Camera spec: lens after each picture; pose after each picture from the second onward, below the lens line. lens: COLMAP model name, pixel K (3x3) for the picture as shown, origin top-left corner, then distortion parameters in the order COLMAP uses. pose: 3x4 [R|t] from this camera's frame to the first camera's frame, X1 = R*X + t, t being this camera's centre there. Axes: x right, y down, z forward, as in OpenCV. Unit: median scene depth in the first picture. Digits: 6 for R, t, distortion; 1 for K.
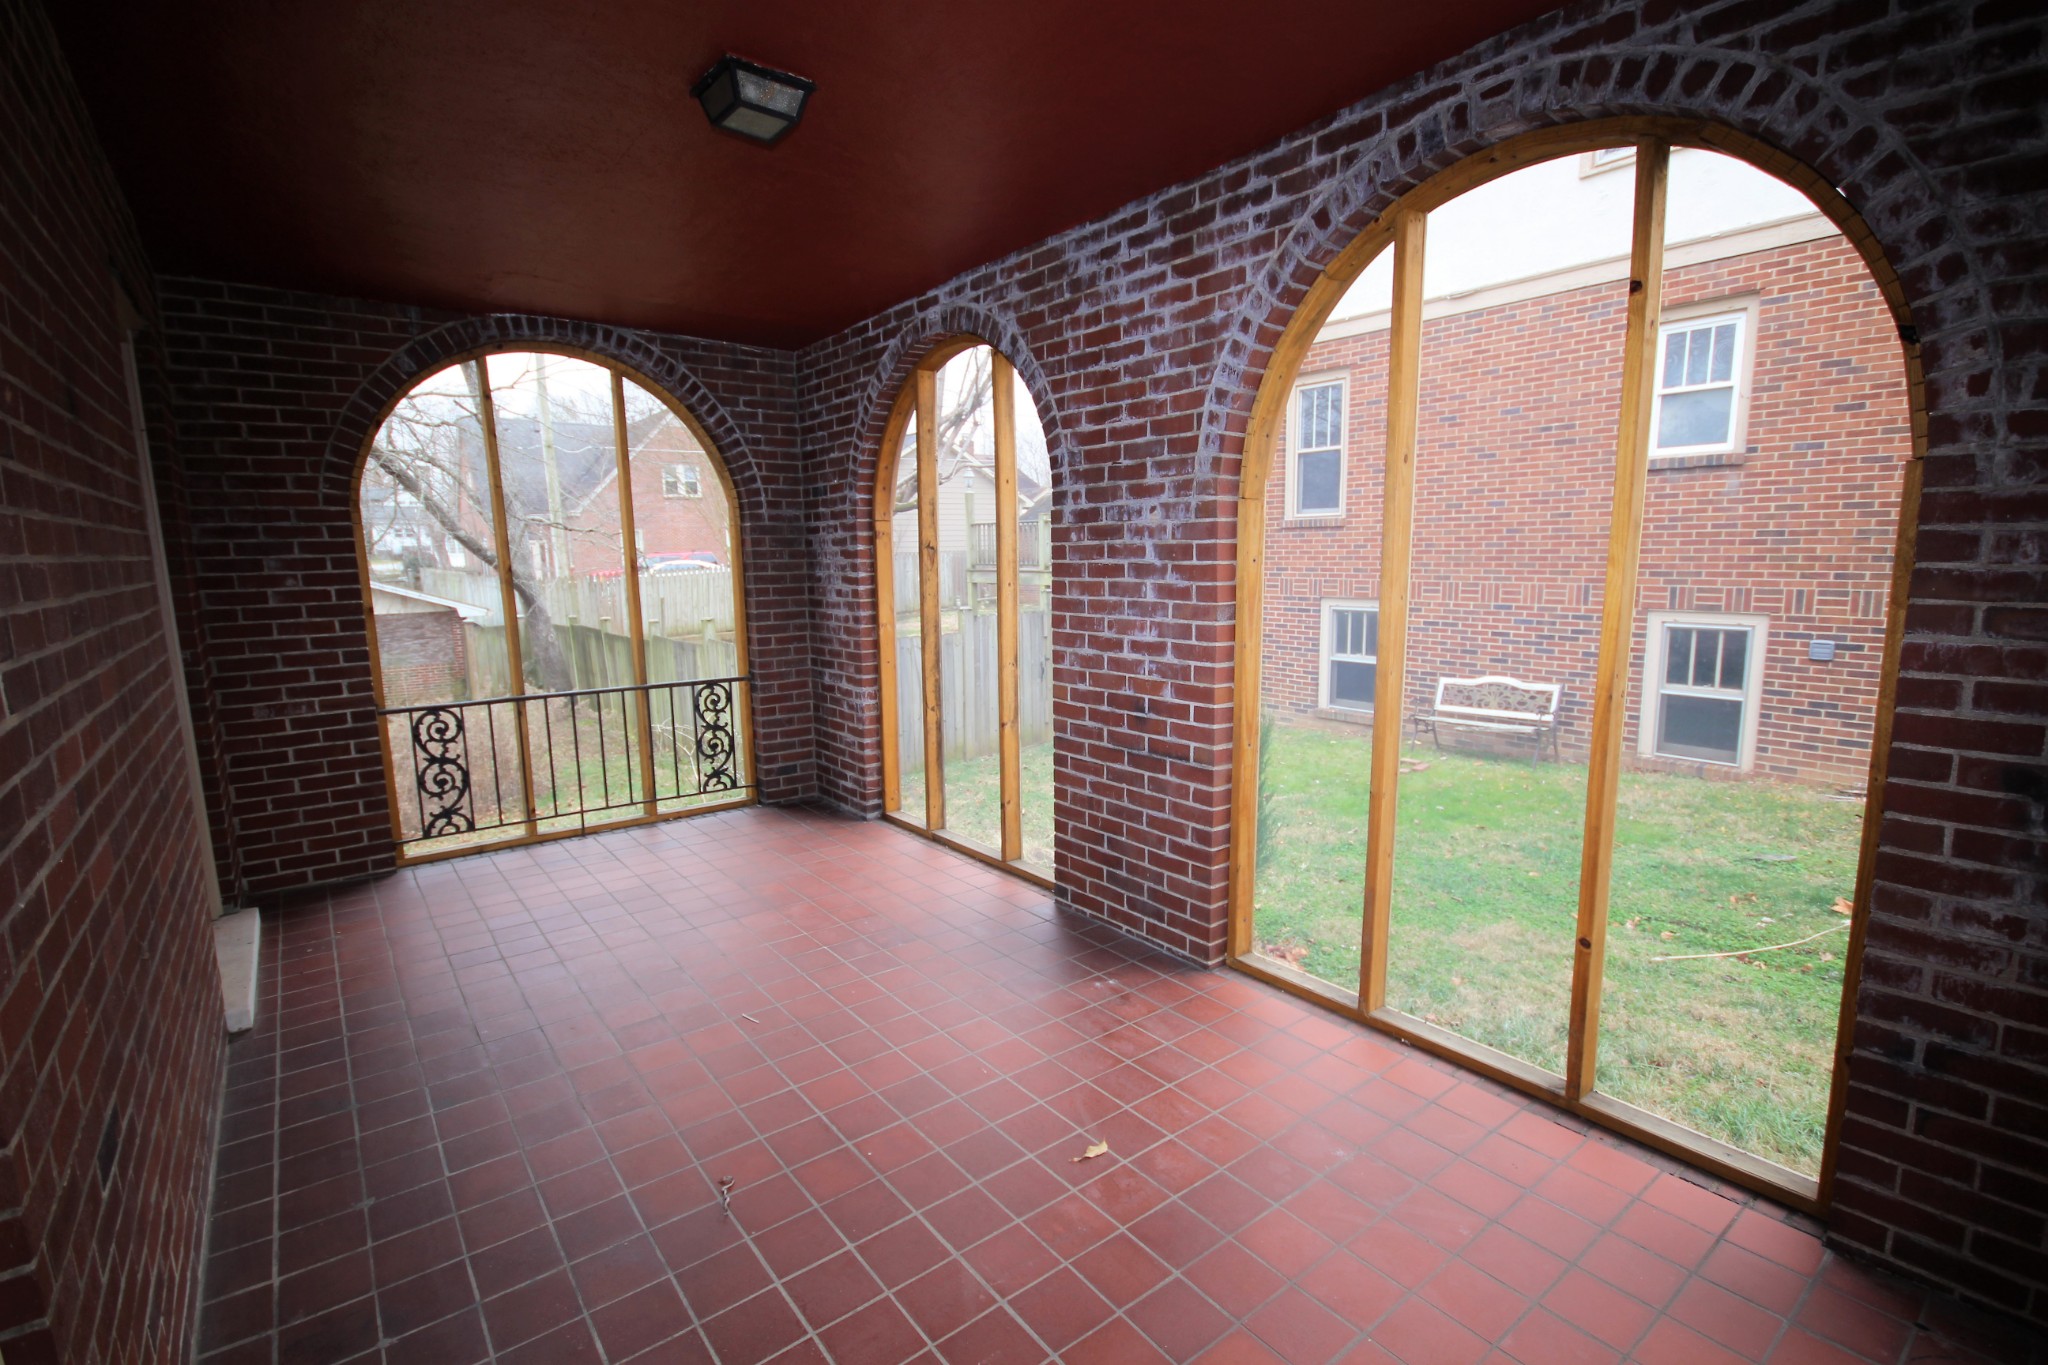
lens RADIAL K [[945.0, 0, 1029.5], [0, 945.0, 696.9], [0, 0, 1]] dist [-0.001337, 0.000085]
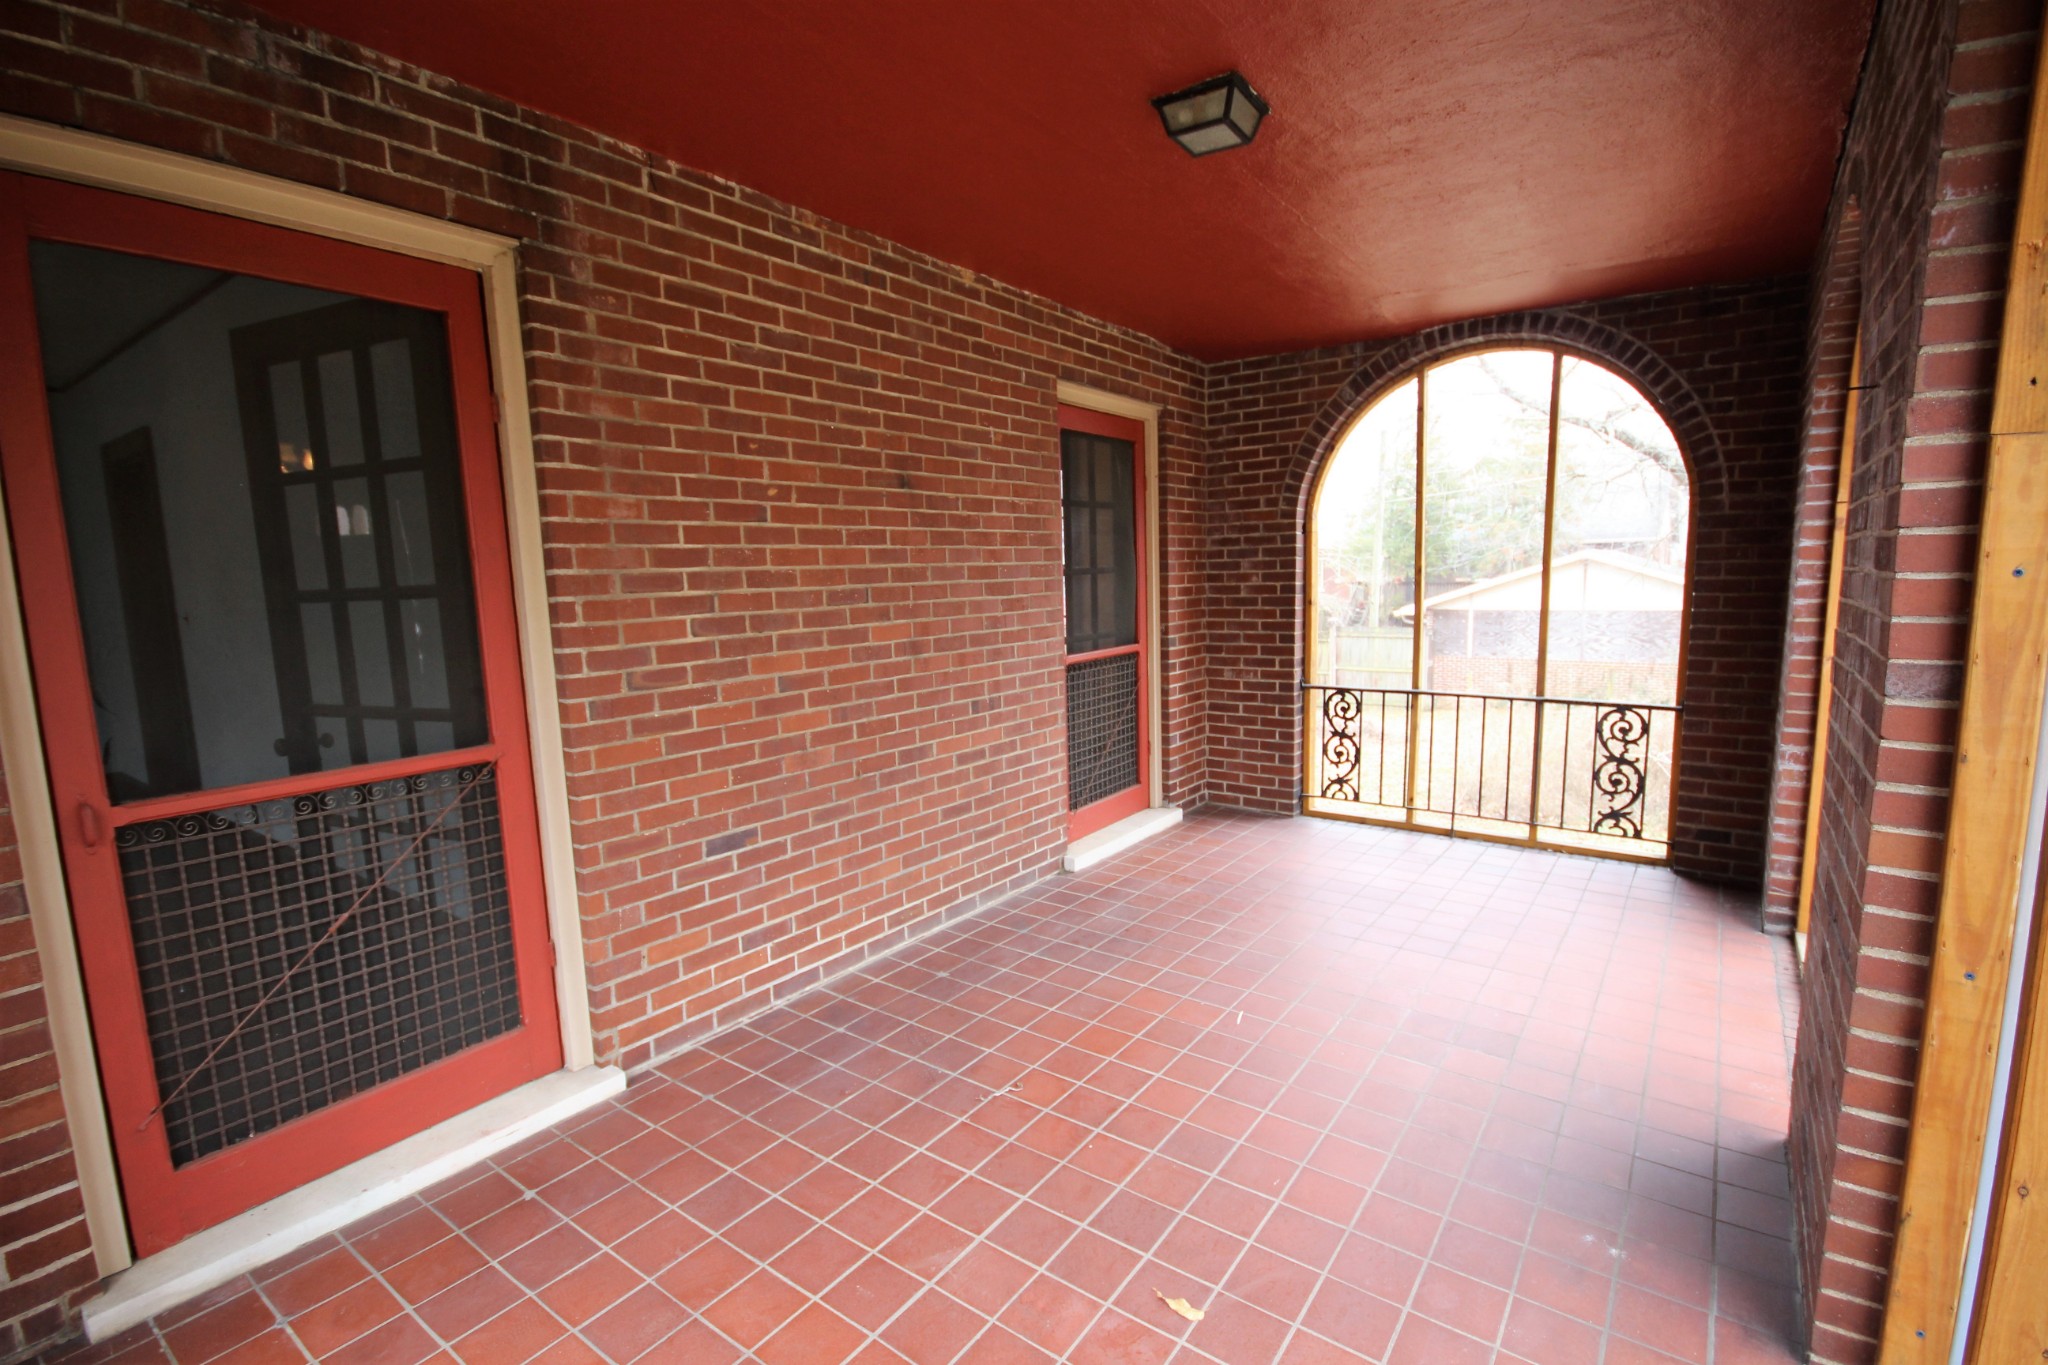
lens RADIAL K [[945.0, 0, 1029.6], [0, 945.0, 691.0], [0, 0, 1]] dist [-0.001337, 0.000085]
pose [[0.271428, 0.129628, -0.953689, 0.324694], [-0.131798, 0.986560, 0.096585, -0.041243], [0.953392, 0.099478, 0.284865, 0.266615]]
